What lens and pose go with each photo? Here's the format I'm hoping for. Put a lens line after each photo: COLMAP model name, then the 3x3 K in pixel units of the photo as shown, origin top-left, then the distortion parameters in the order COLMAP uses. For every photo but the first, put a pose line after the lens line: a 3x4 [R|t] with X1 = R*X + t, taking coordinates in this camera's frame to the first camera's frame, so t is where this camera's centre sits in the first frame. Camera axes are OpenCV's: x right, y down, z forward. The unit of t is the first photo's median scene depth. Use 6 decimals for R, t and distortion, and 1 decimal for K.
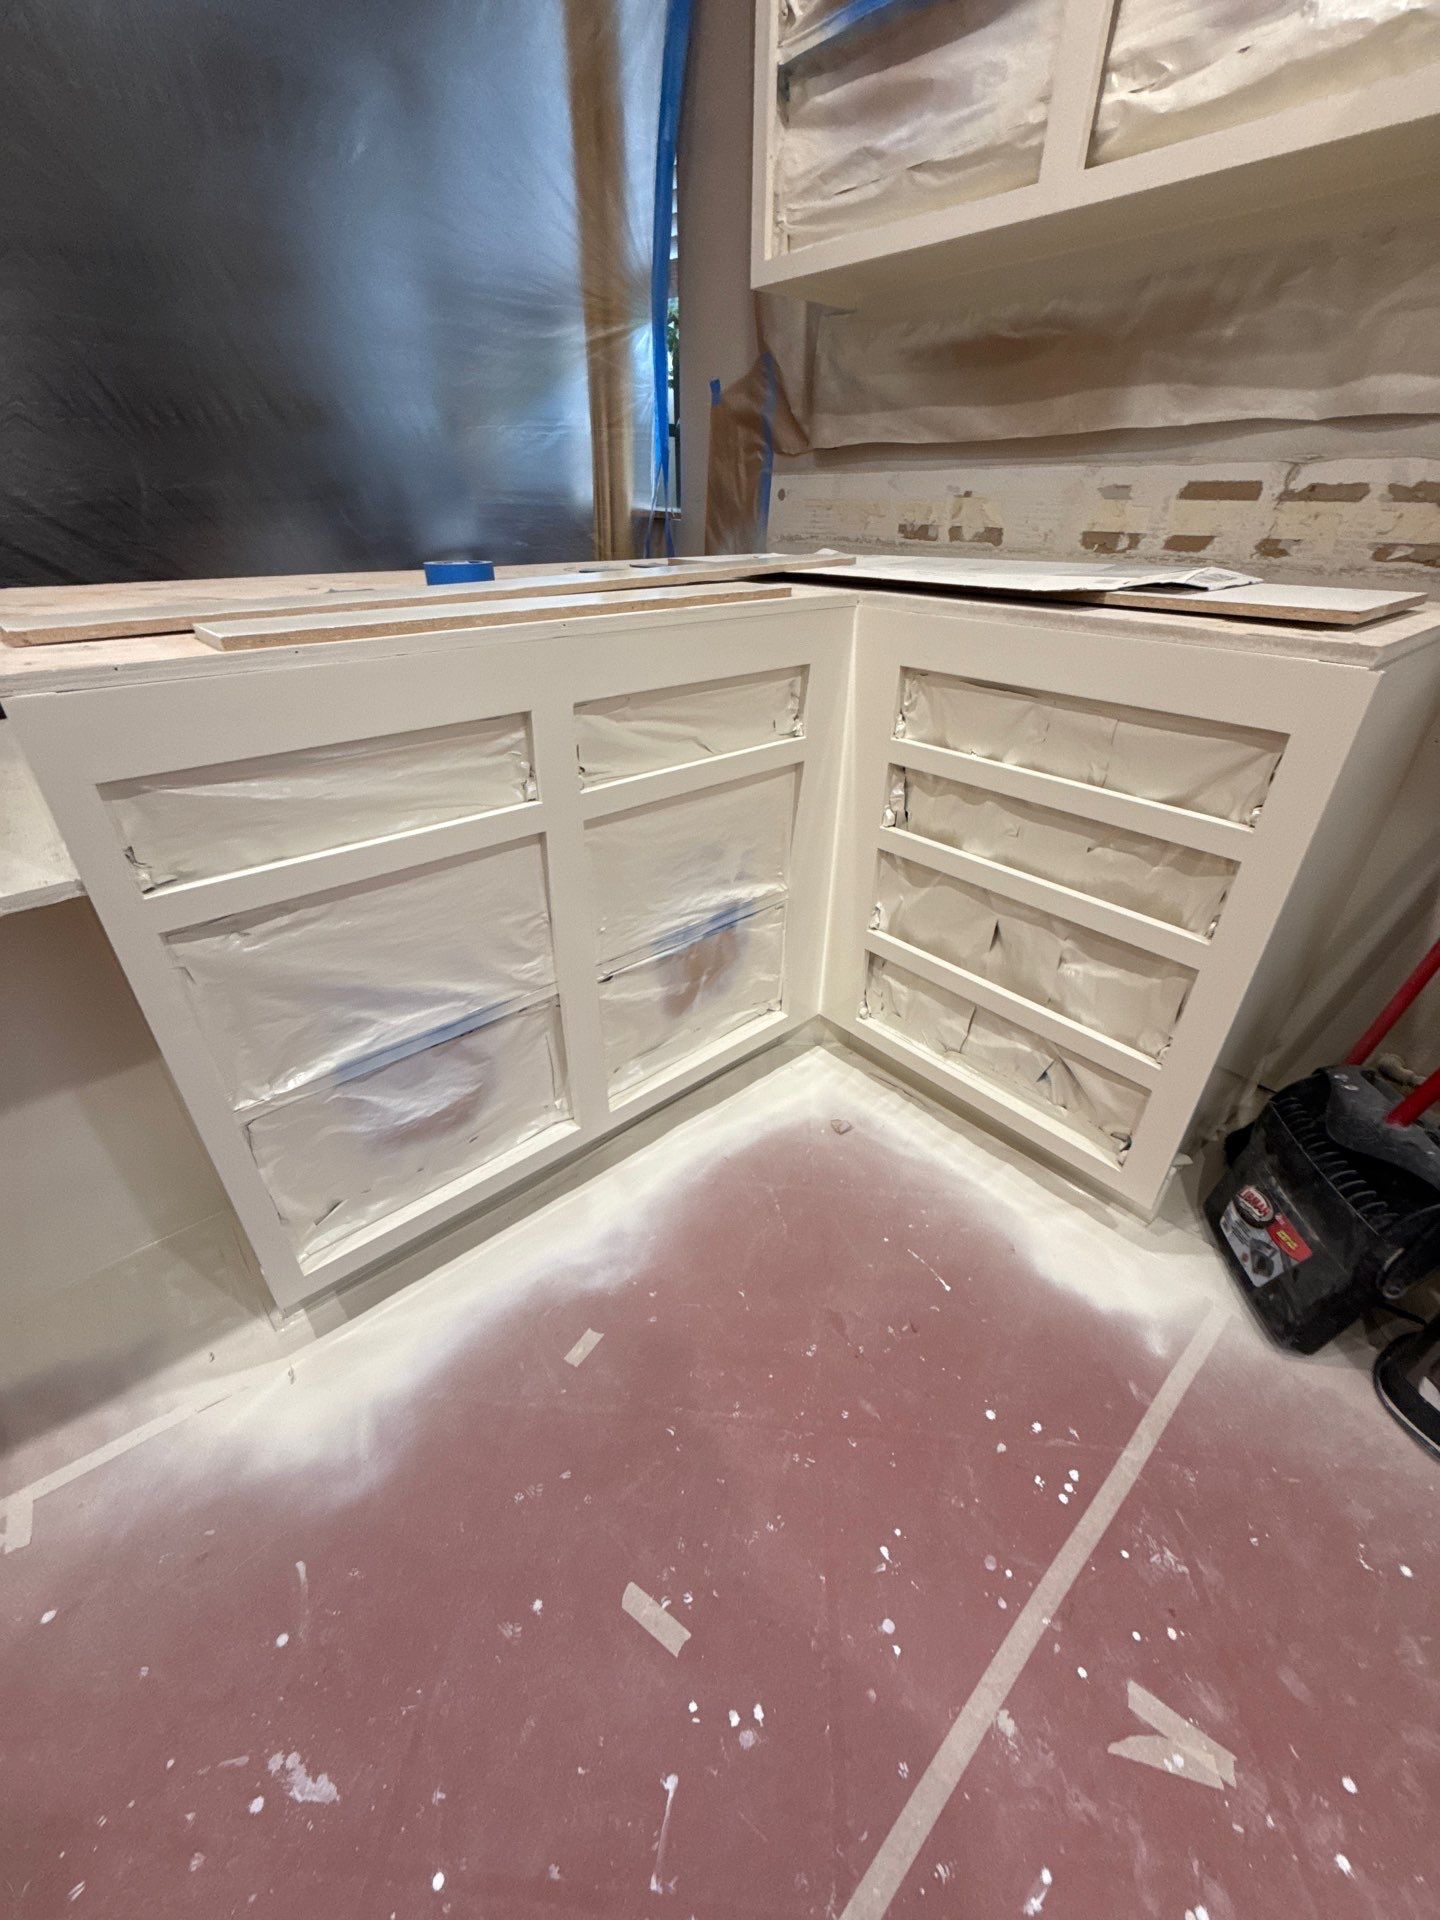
lens RADIAL K [[765.7, 0, 717.3], [0, 765.7, 962.8], [0, 0, 1]] dist [-0.000032, -0.000167]
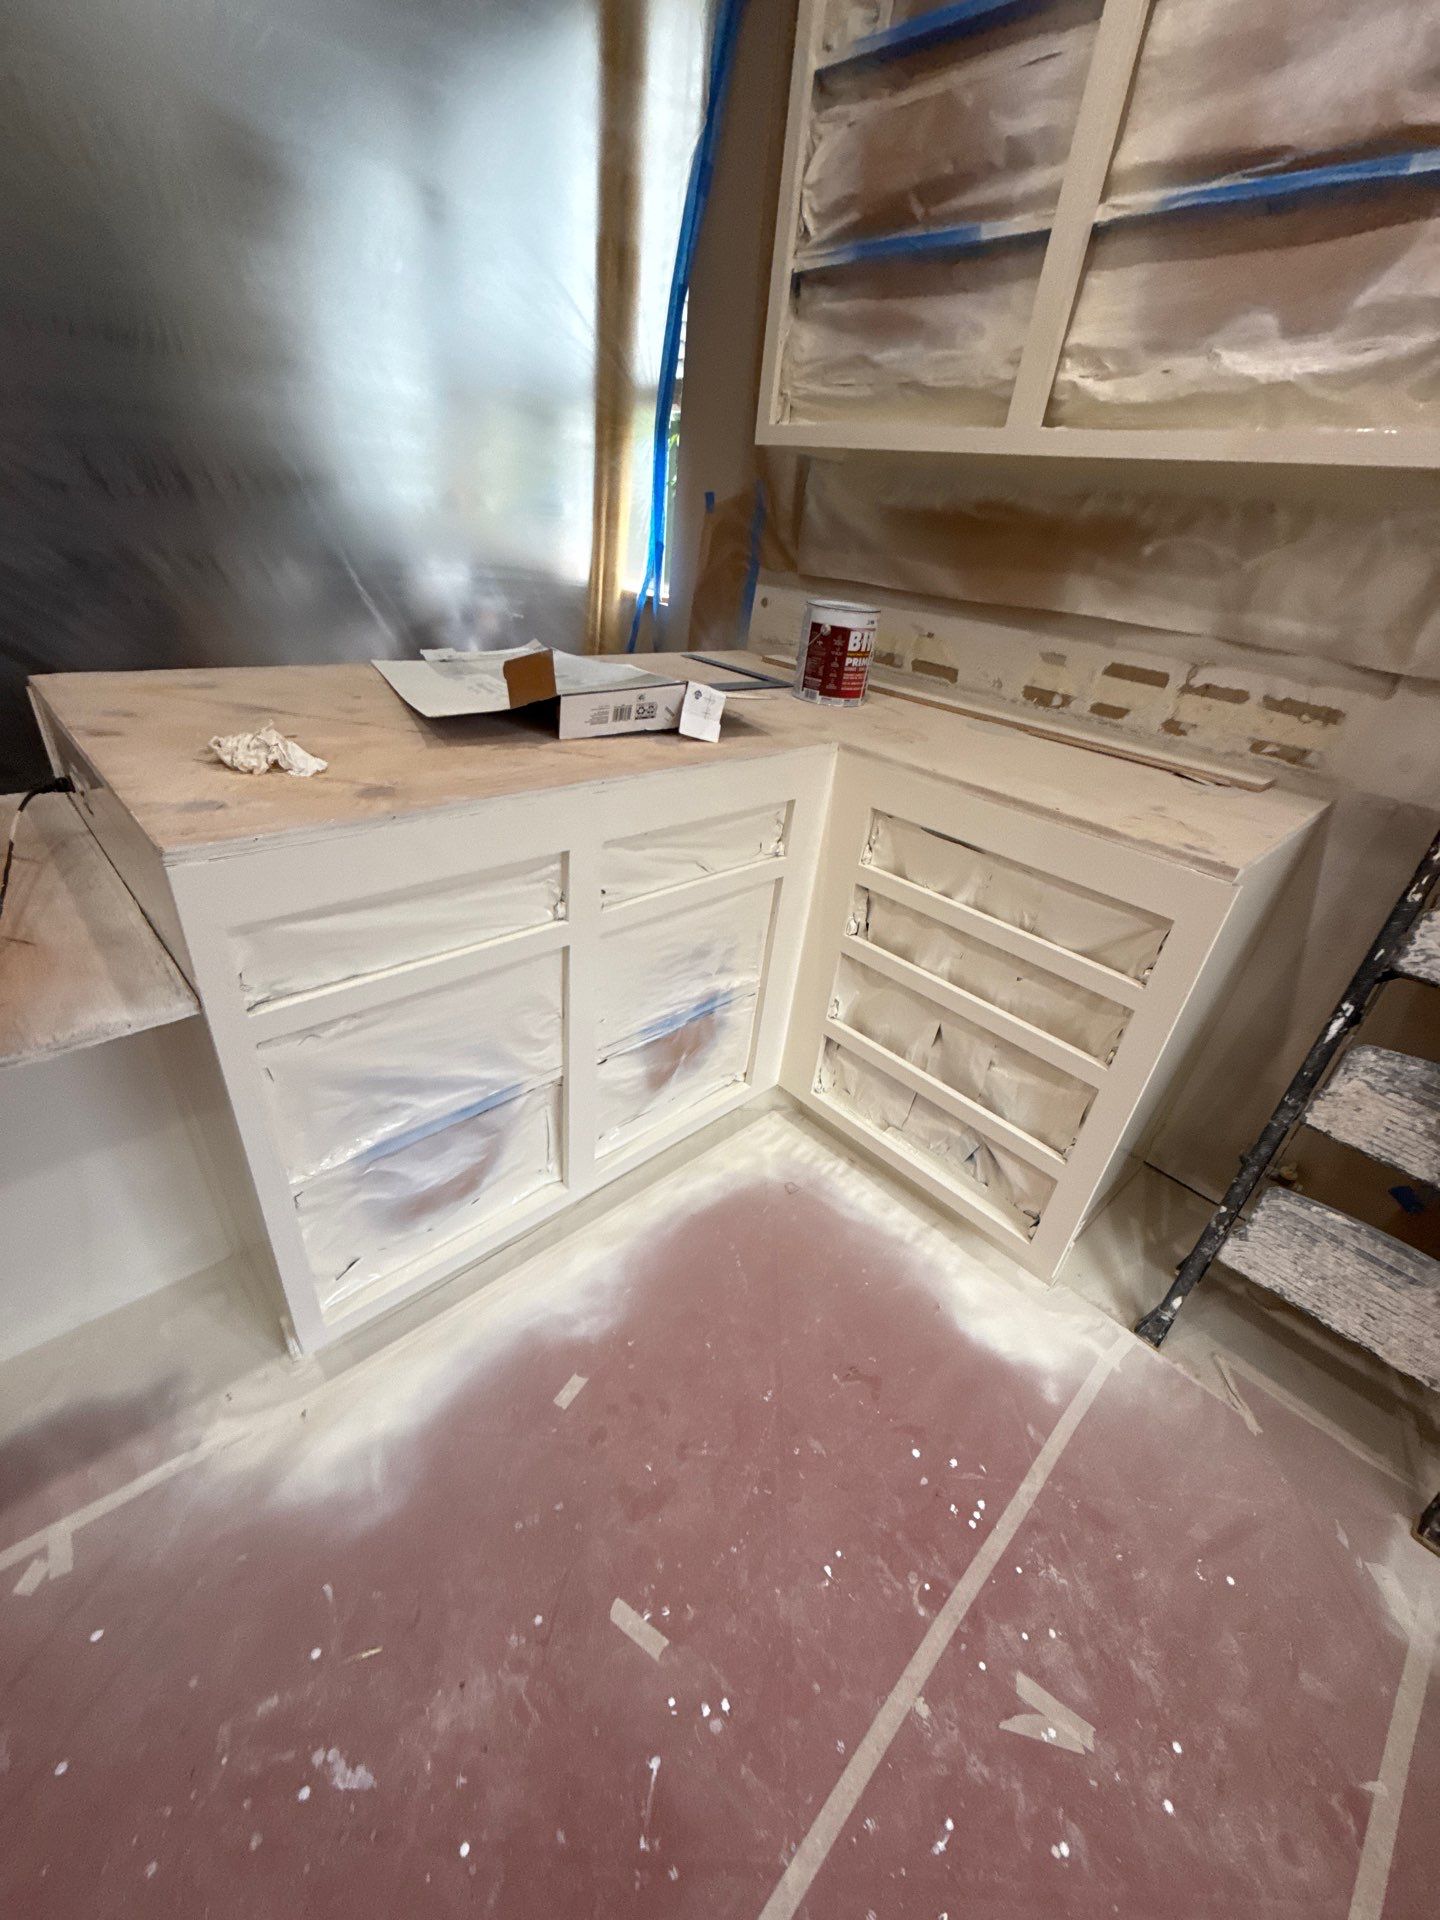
lens RADIAL K [[765.7, 0, 715.9], [0, 765.7, 961.3], [0, 0, 1]] dist [-0.000032, -0.000167]
pose [[0.994541, 0.057923, 0.086799, -0.084667], [-0.056515, 0.998229, -0.018589, -0.113314], [-0.087722, 0.013582, 0.996052, -0.144910]]
